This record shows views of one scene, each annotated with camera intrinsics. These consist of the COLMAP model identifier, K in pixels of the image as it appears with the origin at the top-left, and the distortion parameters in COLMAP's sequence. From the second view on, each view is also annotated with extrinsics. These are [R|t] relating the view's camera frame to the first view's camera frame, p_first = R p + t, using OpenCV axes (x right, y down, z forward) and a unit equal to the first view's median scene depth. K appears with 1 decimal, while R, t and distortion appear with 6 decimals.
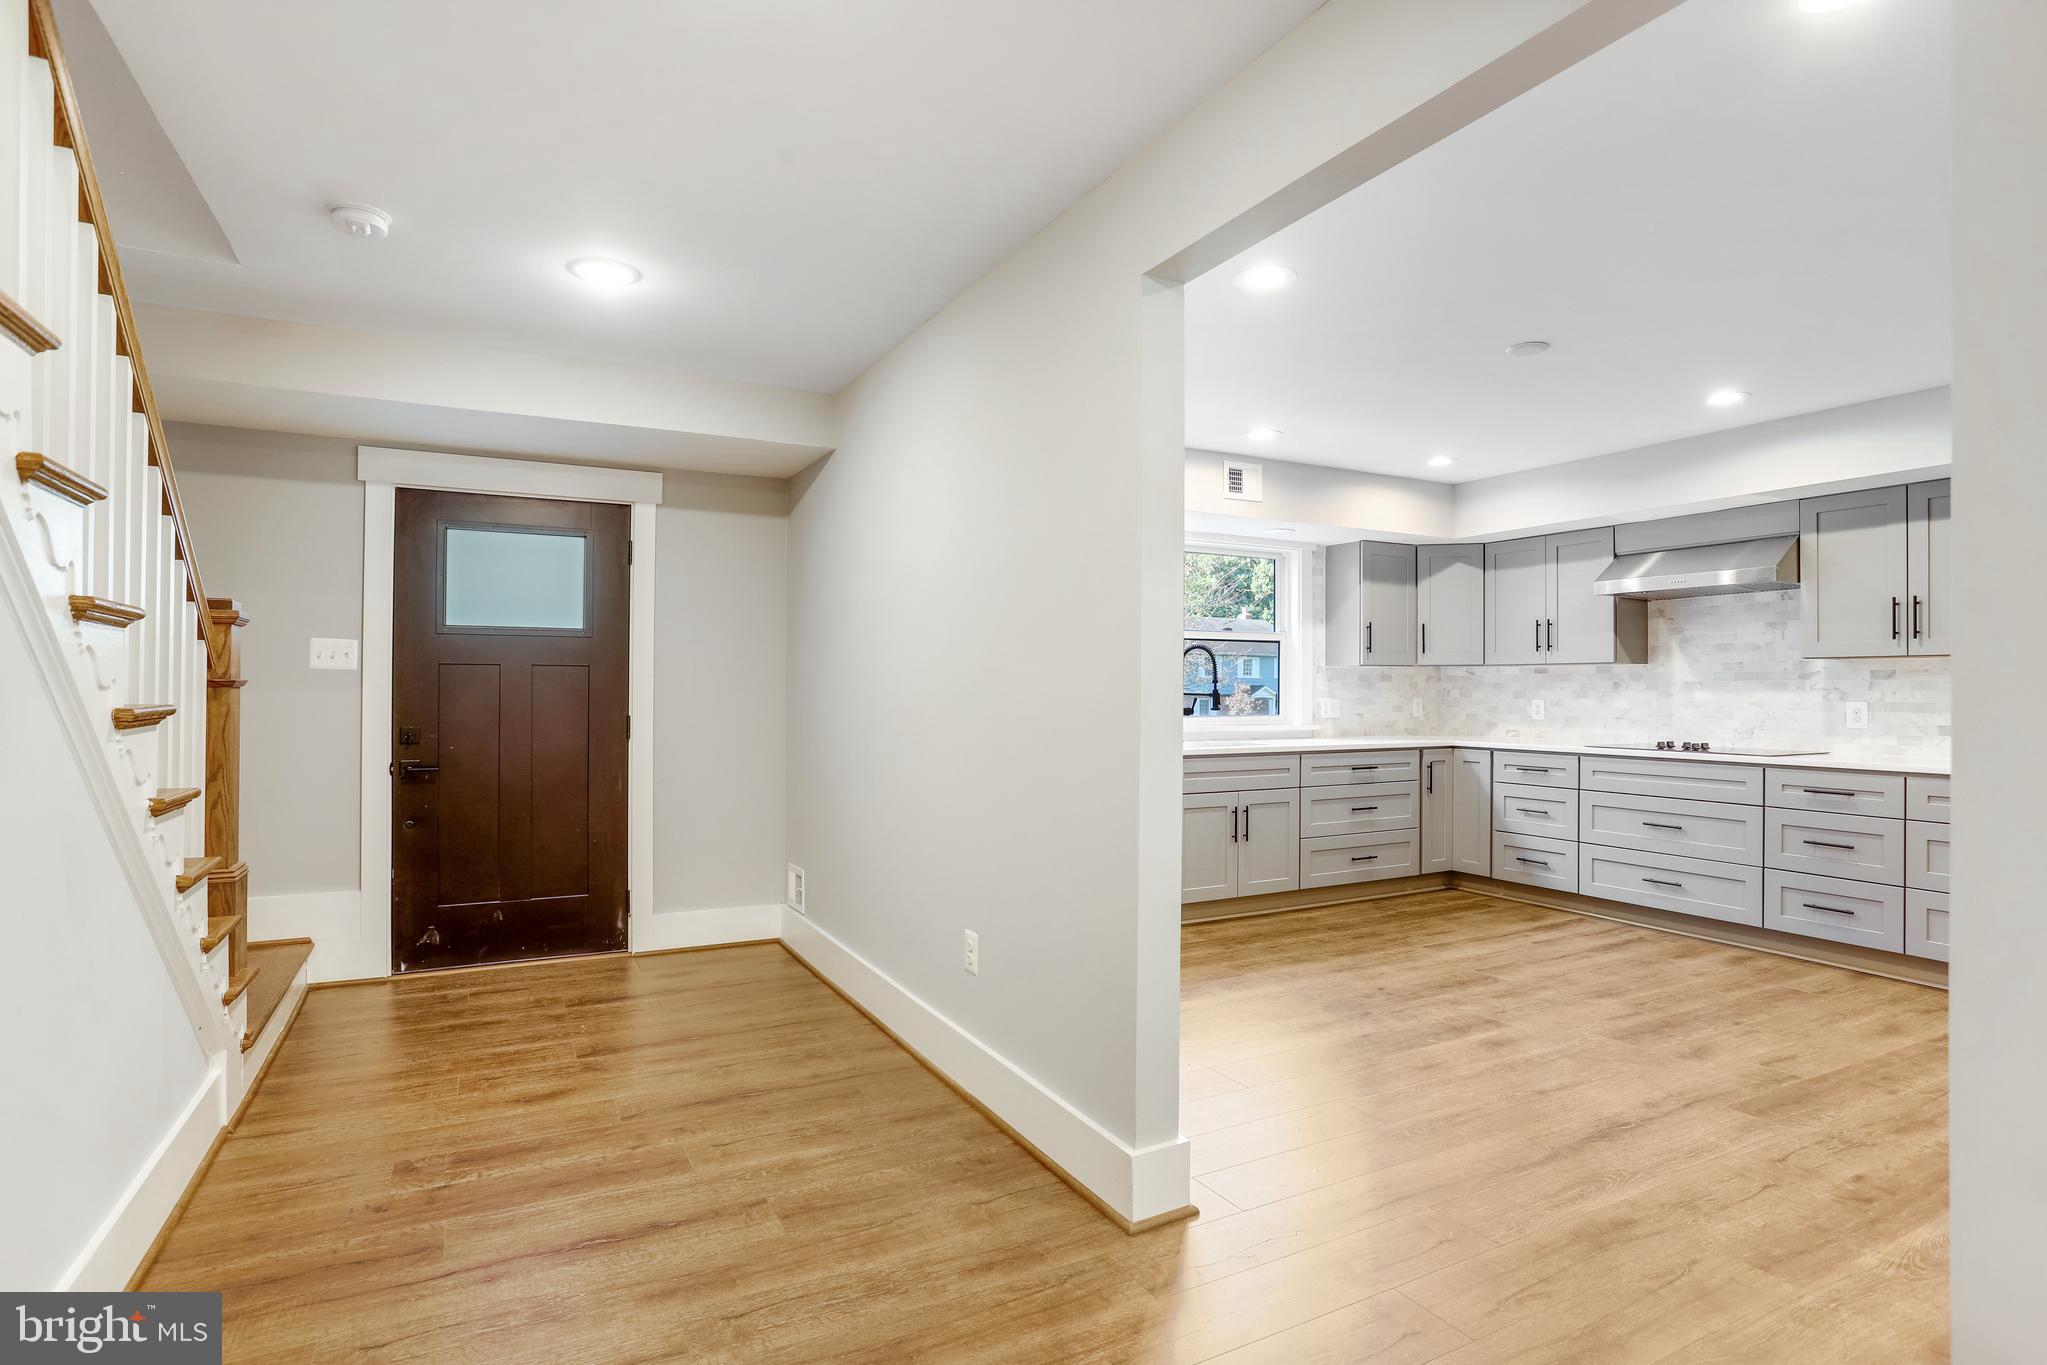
lens RADIAL K [[1040.3, 0, 983.9], [0, 1040.3, 678.3], [0, 0, 1]] dist [-0.056173, 0.025307]
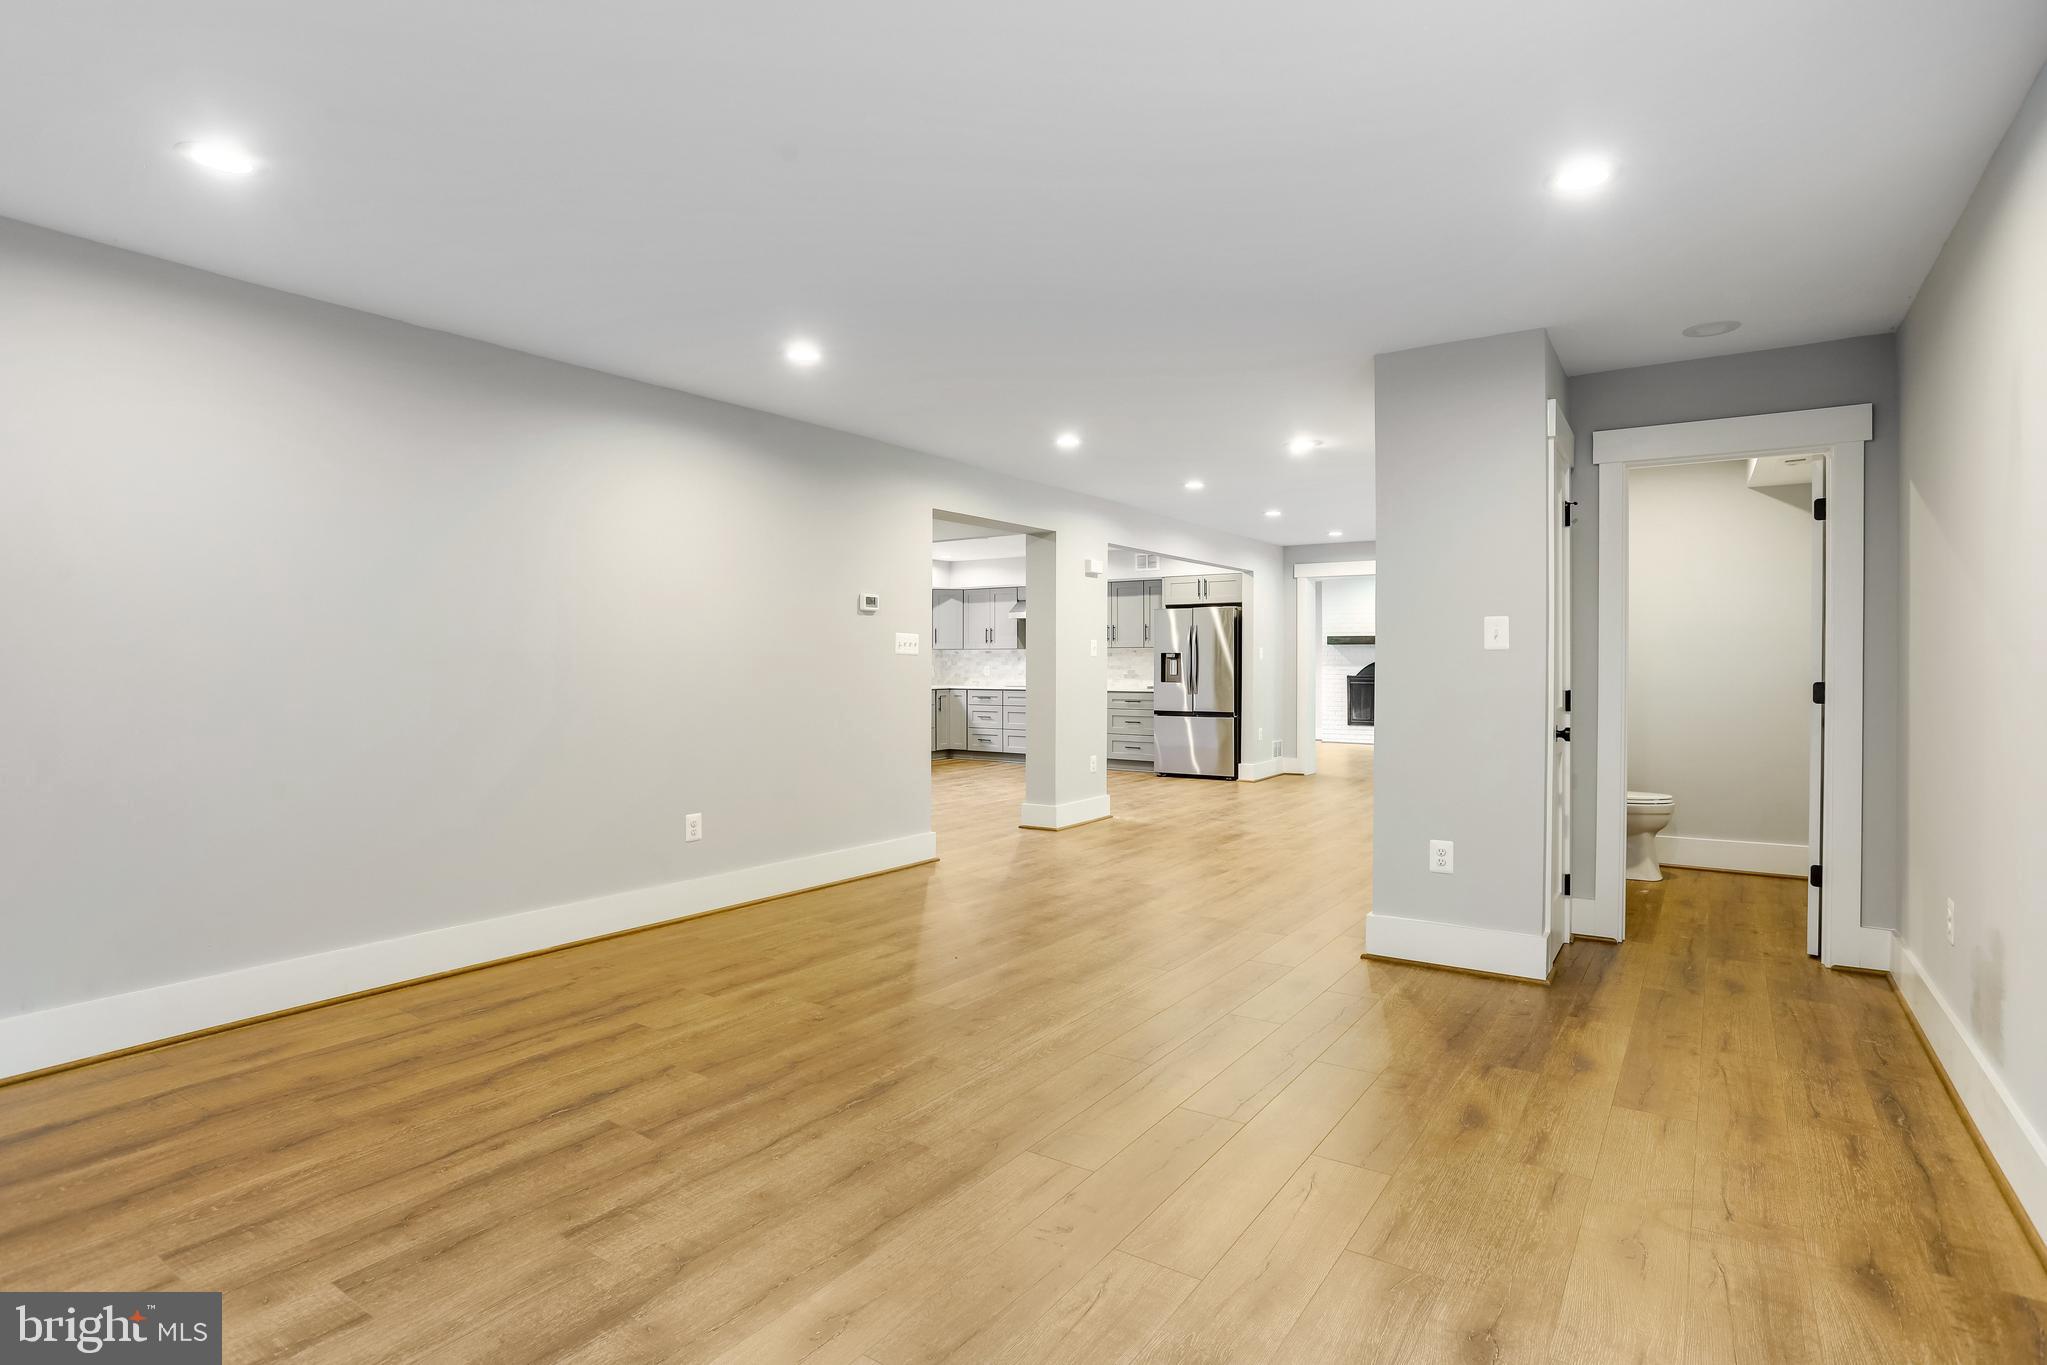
lens RADIAL K [[1040.3, 0, 990.7], [0, 1040.3, 666.7], [0, 0, 1]] dist [-0.056173, 0.025307]
pose [[0.882517, -0.007995, 0.470213, -0.651190], [0.000238, 0.999863, 0.016555, -0.018162], [-0.470281, -0.014498, 0.882397, -1.266064]]
